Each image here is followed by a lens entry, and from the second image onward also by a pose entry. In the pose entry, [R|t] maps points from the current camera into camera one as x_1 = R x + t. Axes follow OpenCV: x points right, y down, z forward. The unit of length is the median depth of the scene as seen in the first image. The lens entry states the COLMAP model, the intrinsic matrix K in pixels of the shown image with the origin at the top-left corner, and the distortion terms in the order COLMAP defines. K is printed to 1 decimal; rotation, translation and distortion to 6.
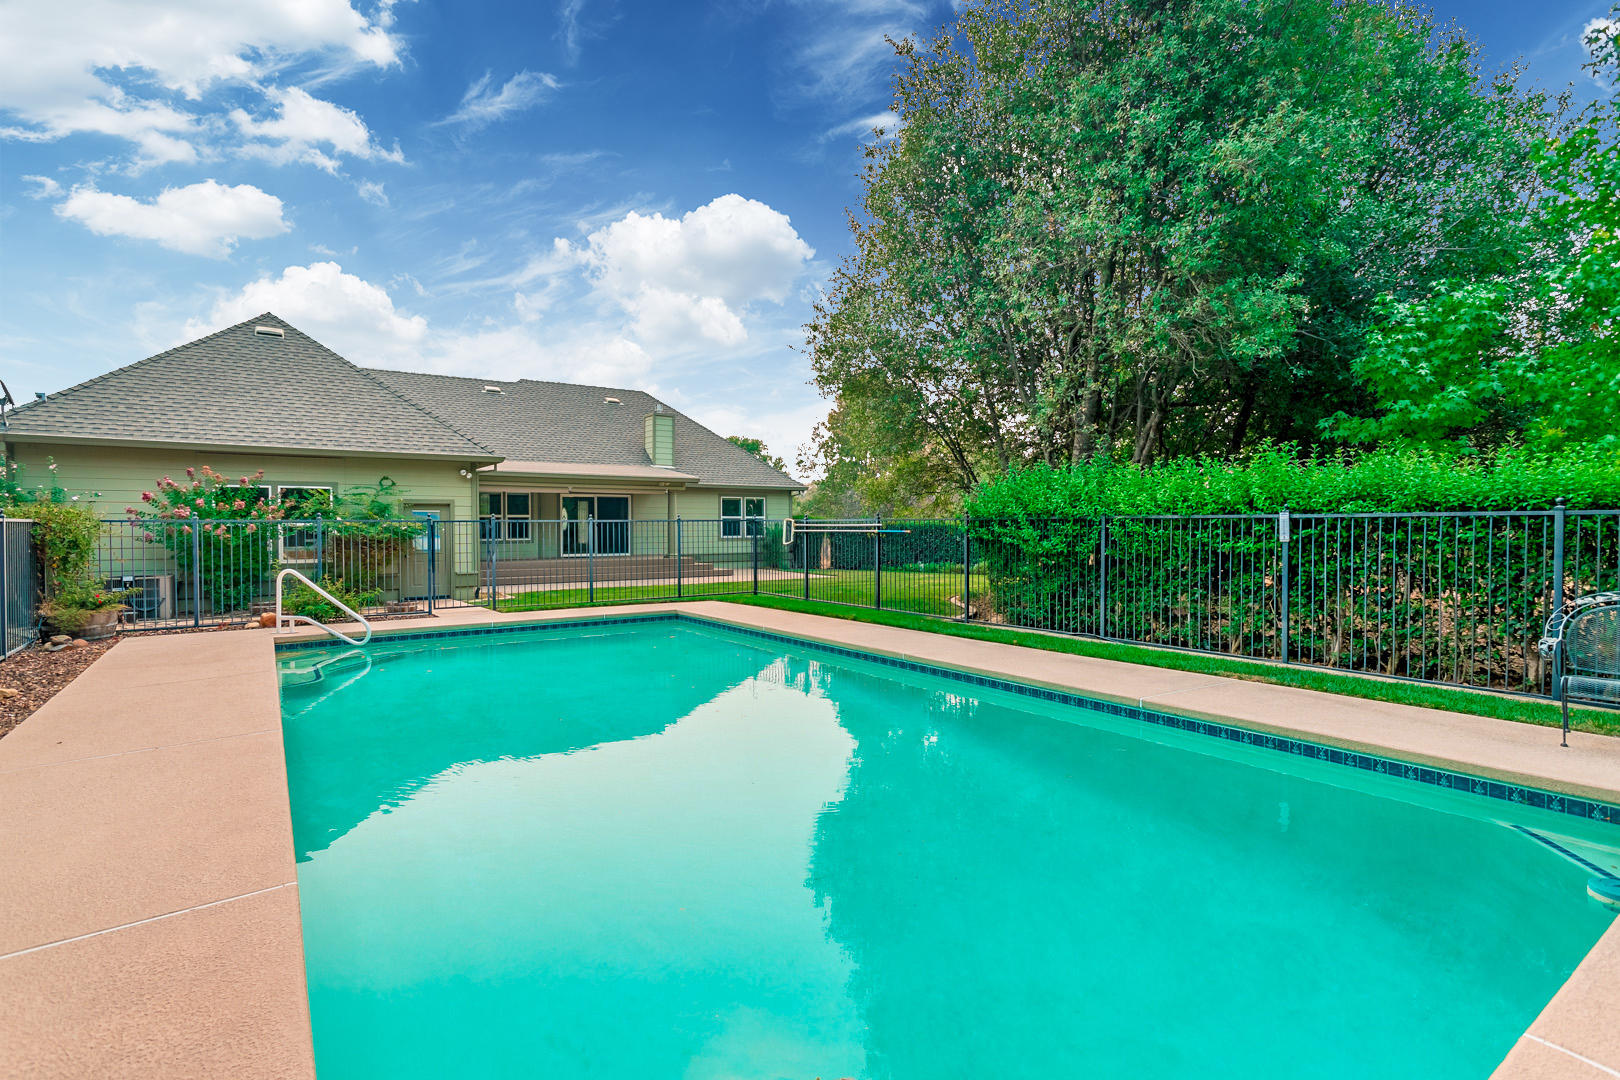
lens RADIAL K [[779.5, 0, 807.0], [0, 779.5, 541.6], [0, 0, 1]] dist [0.004673, 0.000362]
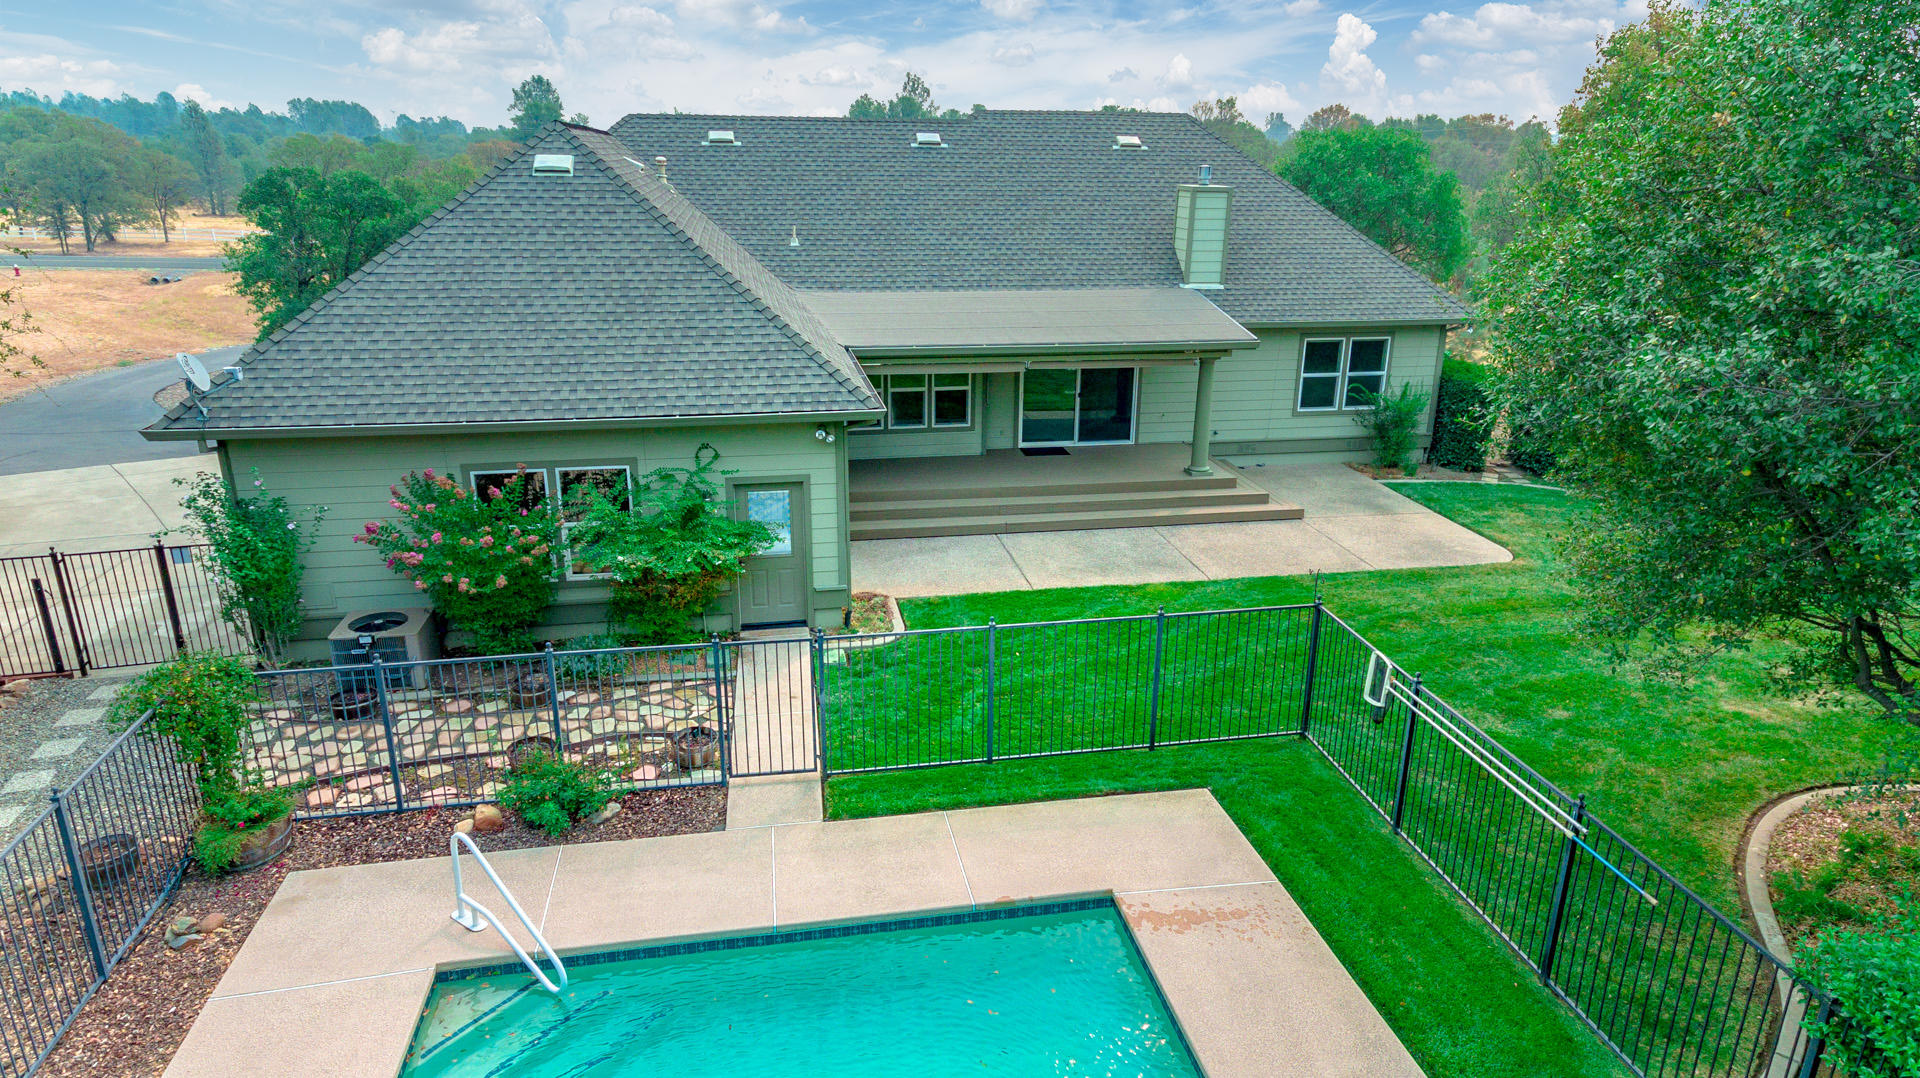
lens RADIAL K [[1150.9, 0, 962.0], [0, 1150.9, 543.4], [0, 0, 1]] dist [0.004898, 0.000650]
pose [[0.912290, 0.142263, -0.384042, 0.001814], [-0.020484, 0.952405, 0.304146, -0.167483], [0.409032, -0.269603, 0.871784, 0.158901]]
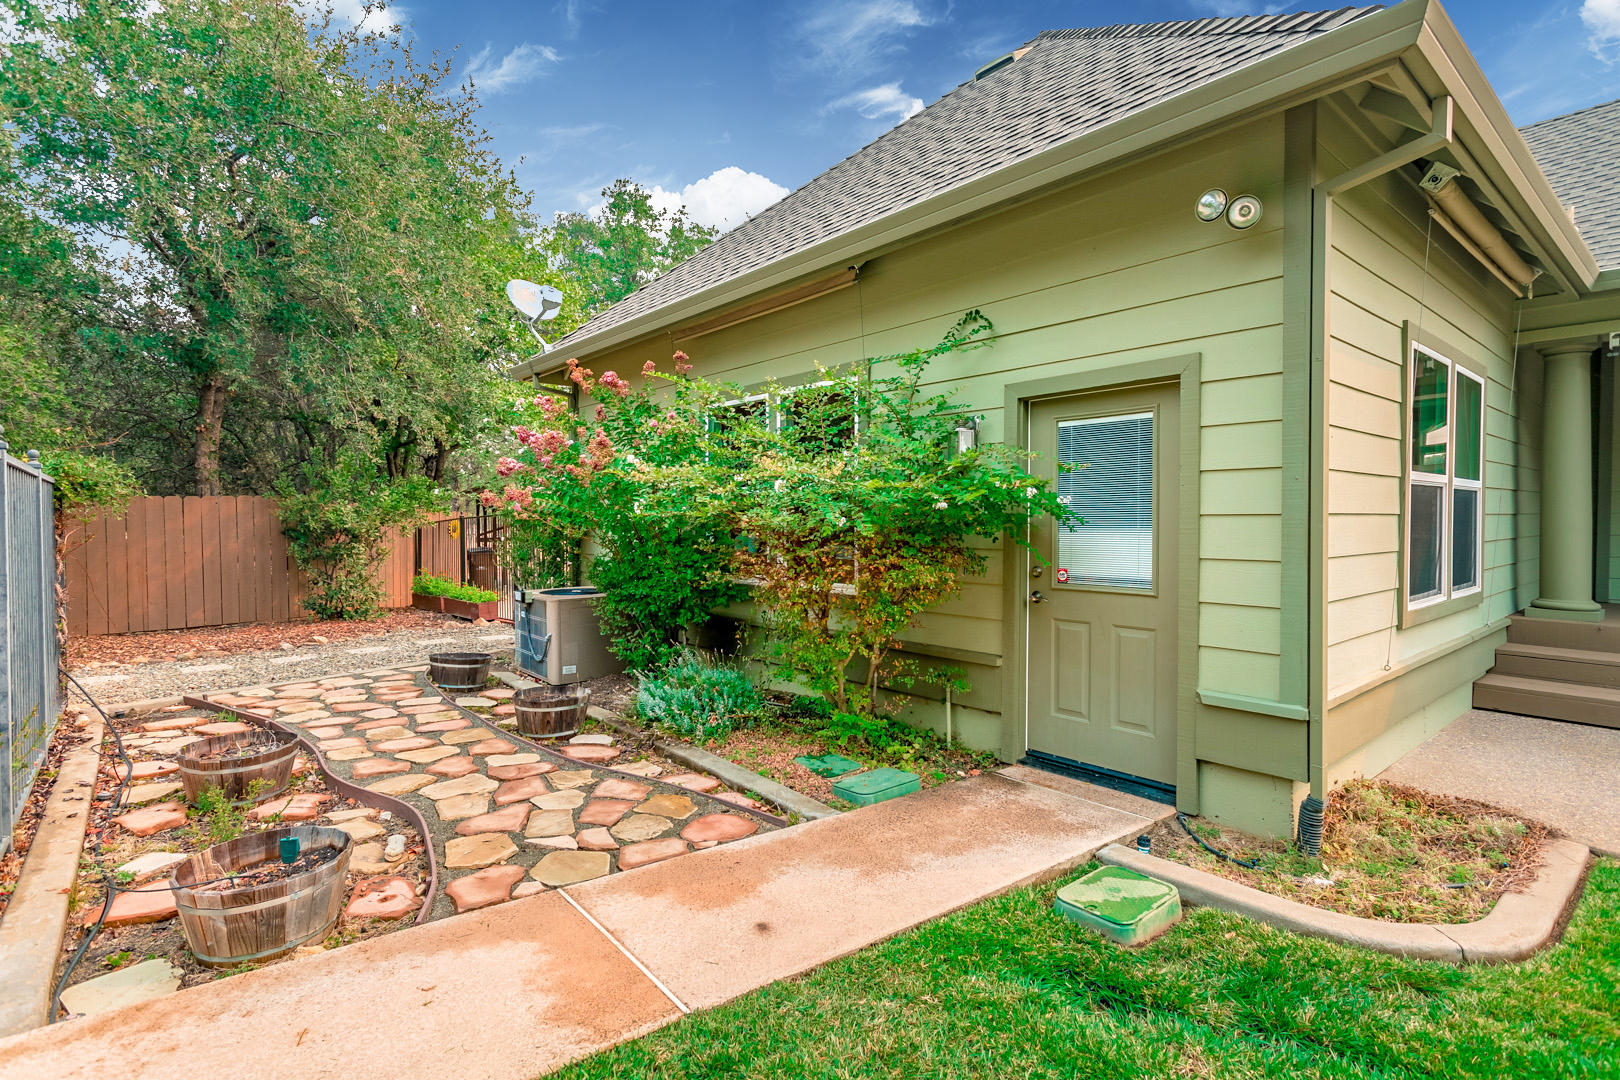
lens RADIAL K [[779.5, 0, 813.4], [0, 779.5, 543.4], [0, 0, 1]] dist [0.004673, 0.000362]
pose [[0.087328, 0.028245, -0.995779, -0.148166], [-0.014316, 0.999530, 0.027096, -0.006250], [0.996077, 0.011889, 0.087691, 0.528163]]
